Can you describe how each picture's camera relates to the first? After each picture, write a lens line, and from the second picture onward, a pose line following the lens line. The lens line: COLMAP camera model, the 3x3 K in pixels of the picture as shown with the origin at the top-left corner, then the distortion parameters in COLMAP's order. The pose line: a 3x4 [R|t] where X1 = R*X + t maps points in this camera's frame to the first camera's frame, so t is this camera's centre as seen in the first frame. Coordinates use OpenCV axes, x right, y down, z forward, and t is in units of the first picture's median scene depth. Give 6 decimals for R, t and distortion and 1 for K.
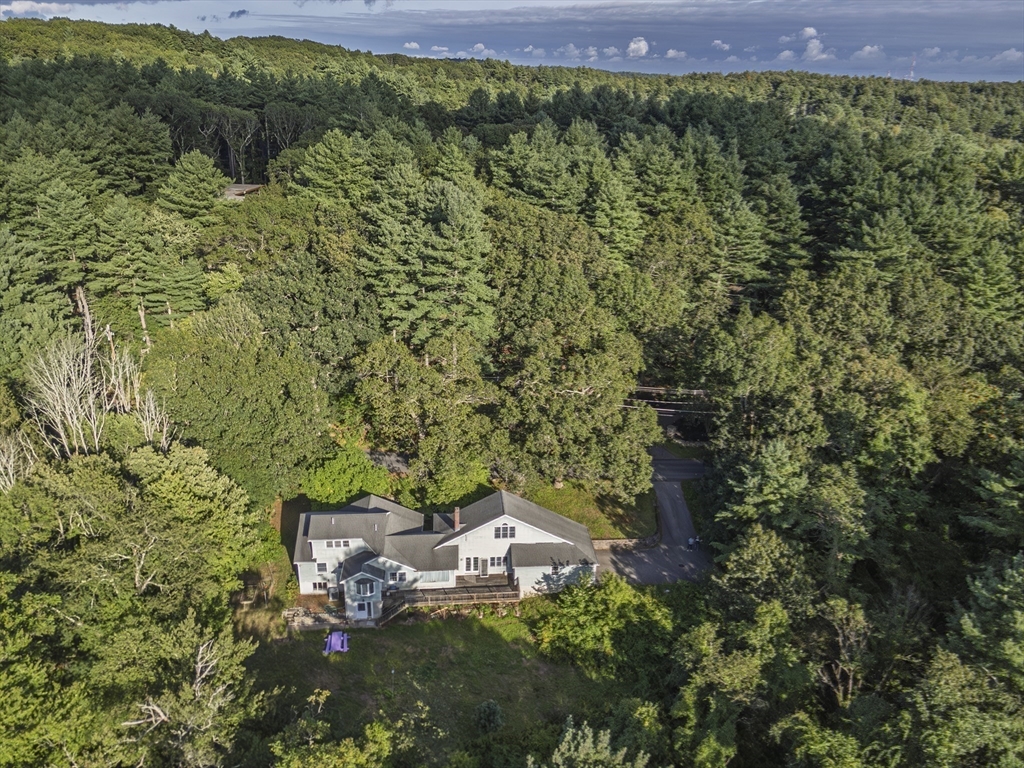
lens RADIAL K [[825.5, 0, 519.9], [0, 825.5, 361.9], [0, 0, 1]] dist [0.090615, -0.013702]
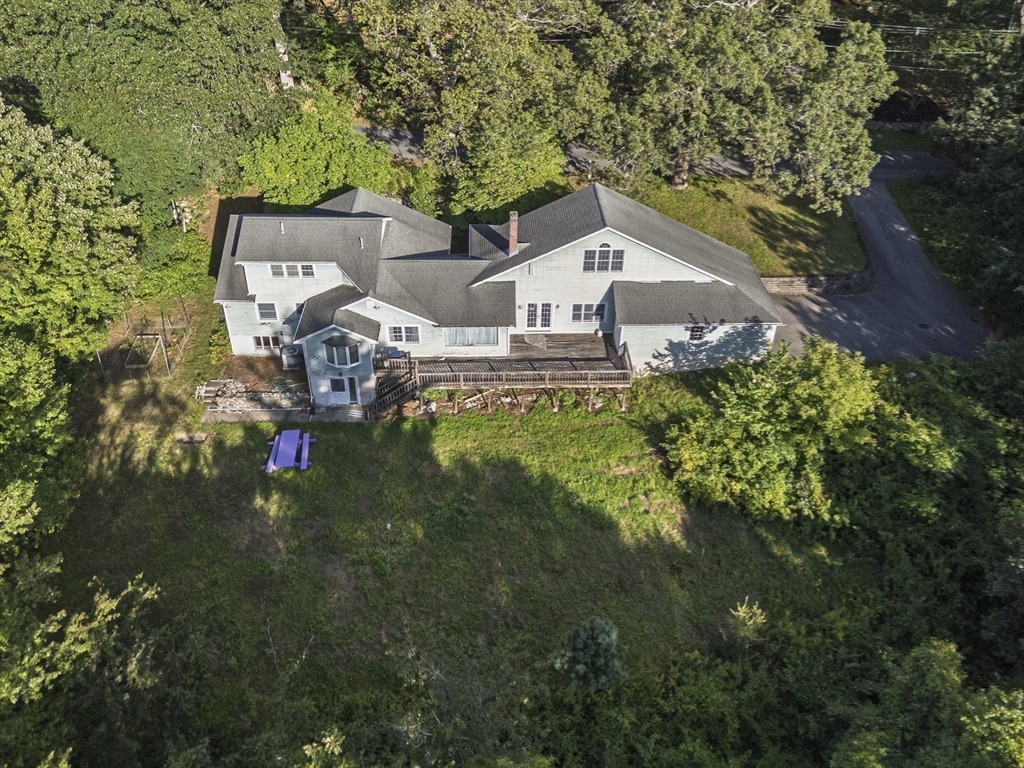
lens RADIAL K [[825.5, 0, 505.8], [0, 825.5, 352.6], [0, 0, 1]] dist [0.090615, -0.013702]
pose [[0.997988, 0.034789, -0.053004, -0.050183], [-0.017335, 0.953878, 0.299694, 0.104447], [0.060985, -0.298173, 0.952562, 0.475060]]
